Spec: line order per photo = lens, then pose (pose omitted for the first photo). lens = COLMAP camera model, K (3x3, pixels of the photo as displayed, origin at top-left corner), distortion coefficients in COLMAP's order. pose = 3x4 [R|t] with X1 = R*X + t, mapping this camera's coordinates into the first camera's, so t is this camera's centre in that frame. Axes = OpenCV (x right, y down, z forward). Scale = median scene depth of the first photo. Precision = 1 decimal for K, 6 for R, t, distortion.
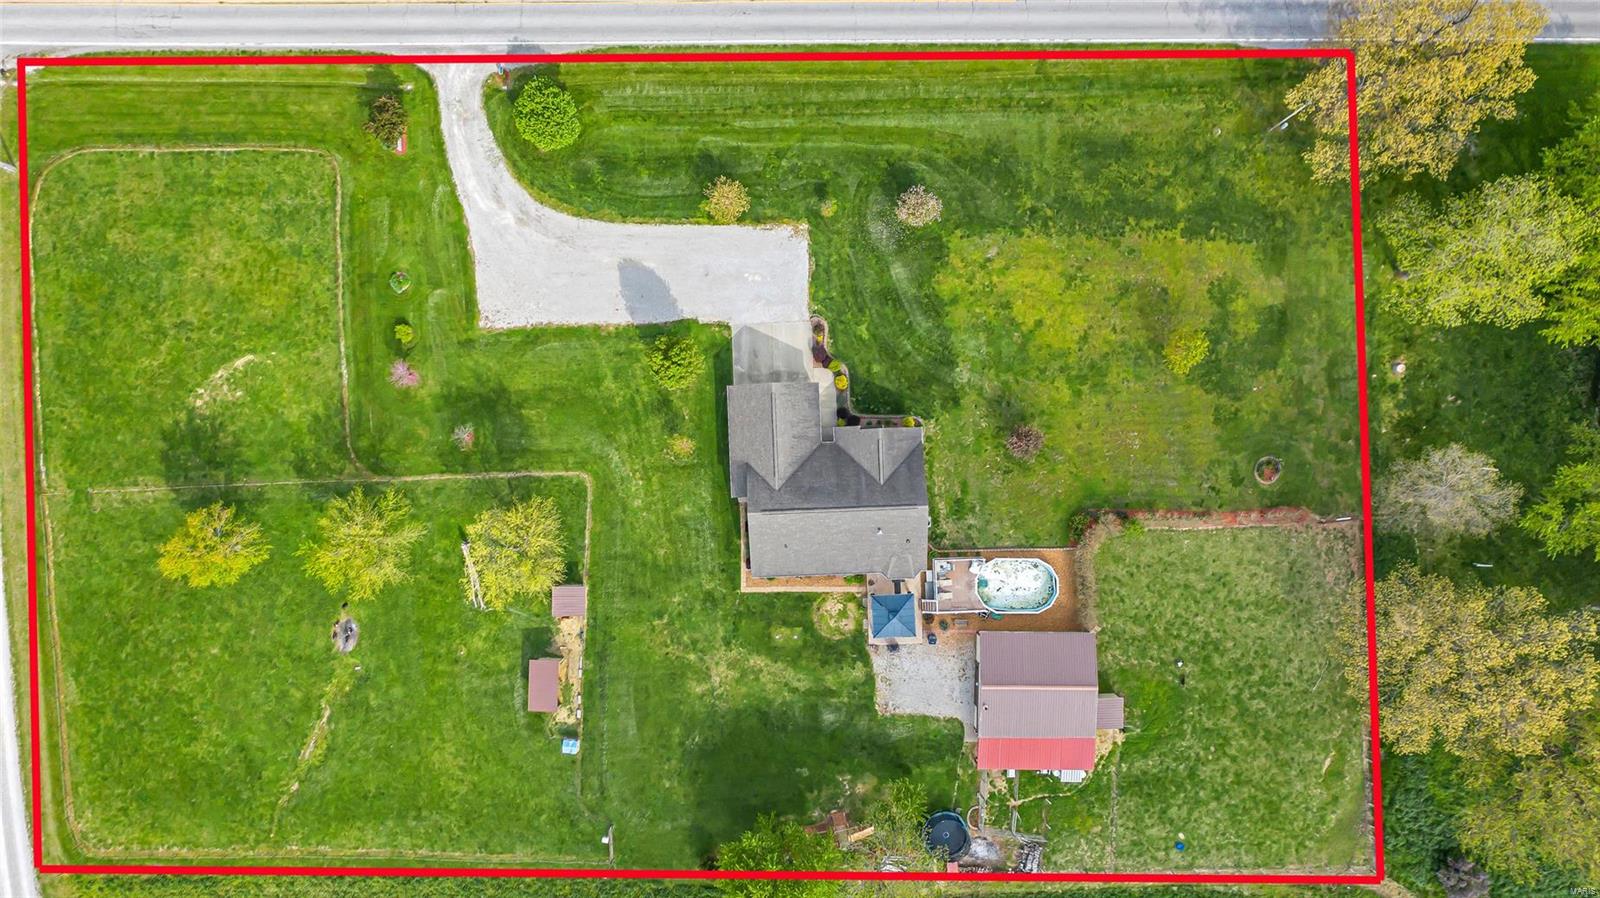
lens RADIAL K [[1279.3, 0, 792.5], [0, 1279.3, 438.6], [0, 0, 1]] dist [-0.000934, 0.014971]
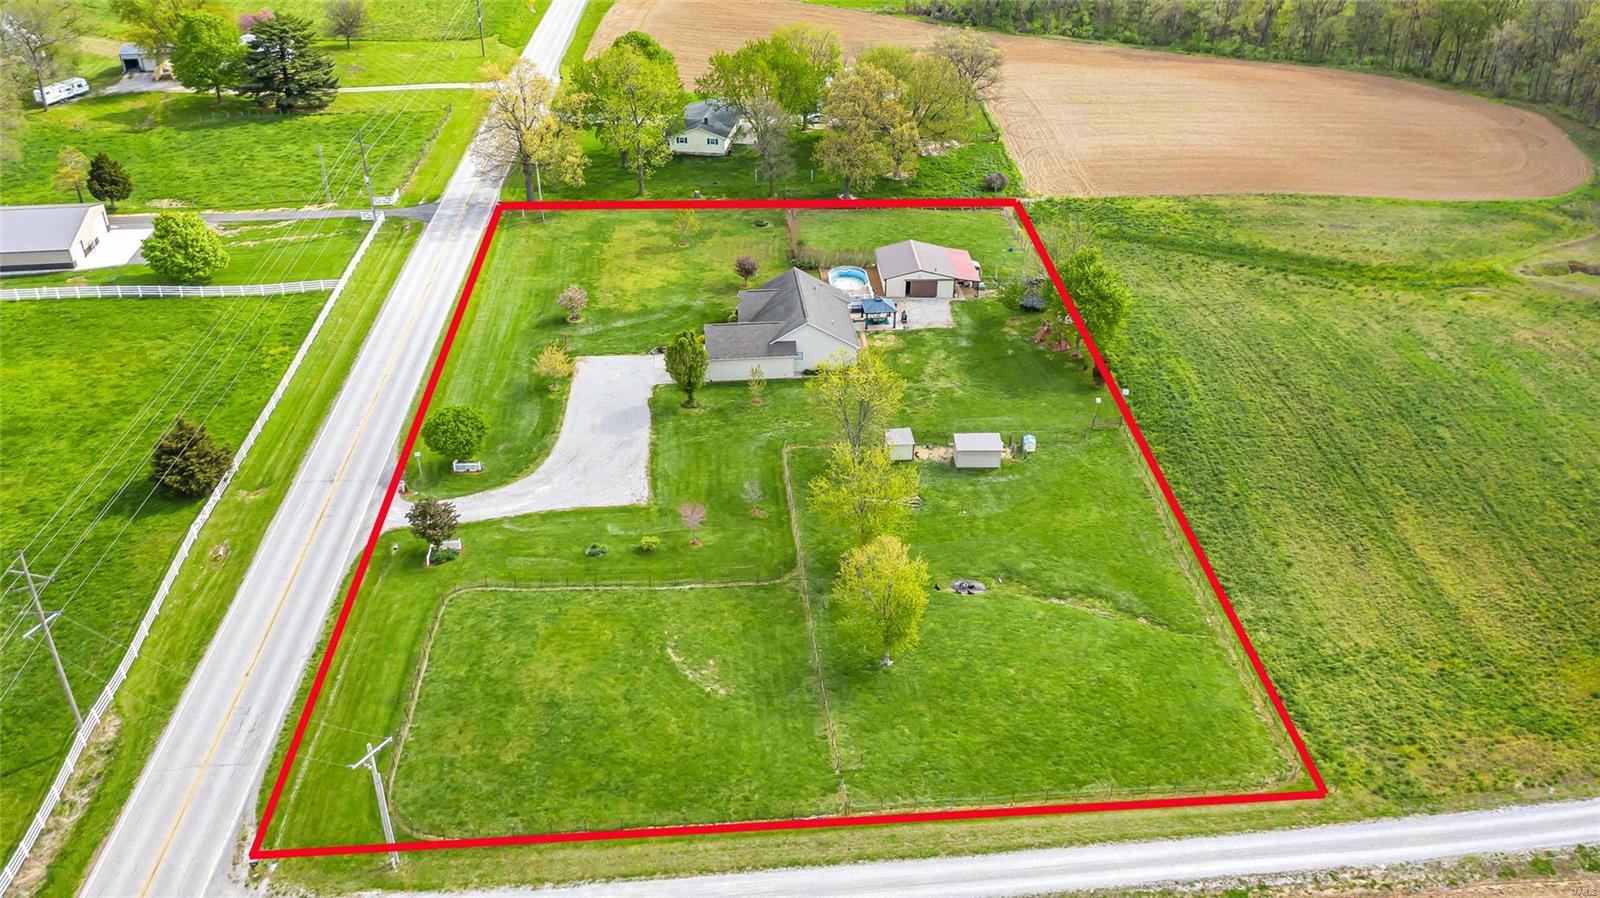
lens RADIAL K [[1279.3, 0, 792.5], [0, 1279.3, 438.6], [0, 0, 1]] dist [-0.000934, 0.014971]
pose [[-0.053868, -0.499590, 0.864585, -1.120563], [0.998495, -0.018002, 0.051809, -0.022835], [-0.010319, 0.866075, 0.499808, 0.442260]]
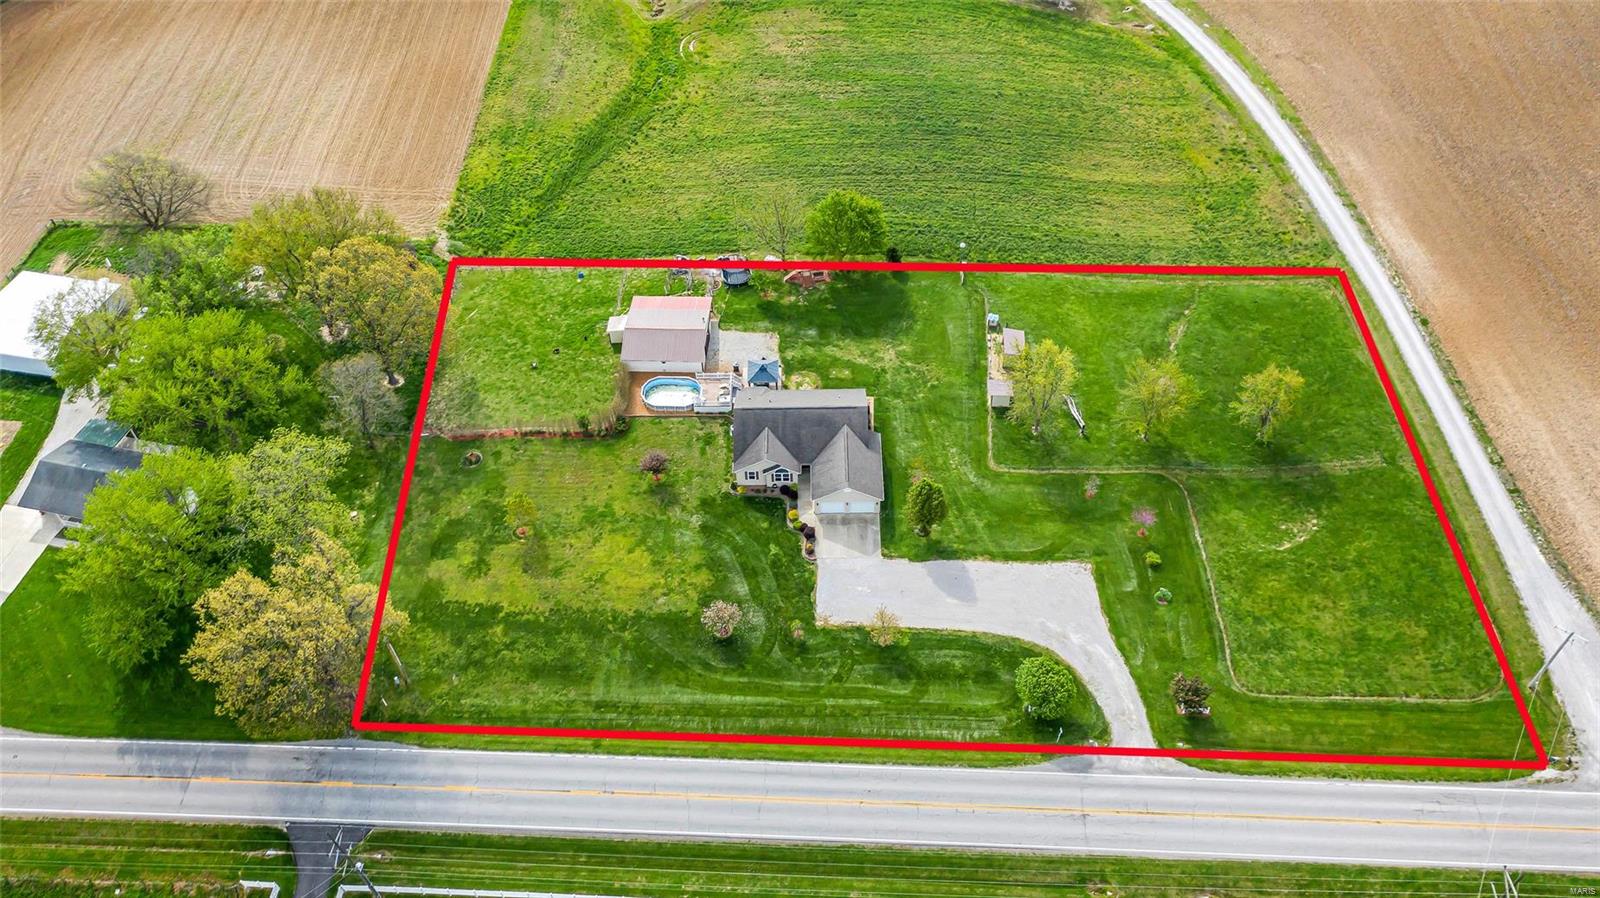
lens RADIAL K [[1279.3, 0, 792.5], [0, 1279.3, 438.6], [0, 0, 1]] dist [-0.000934, 0.014971]
pose [[-0.998614, -0.013247, 0.050938, -0.024087], [0.043658, -0.749032, 0.661093, -0.813728], [0.029397, 0.662401, 0.748573, 0.011108]]
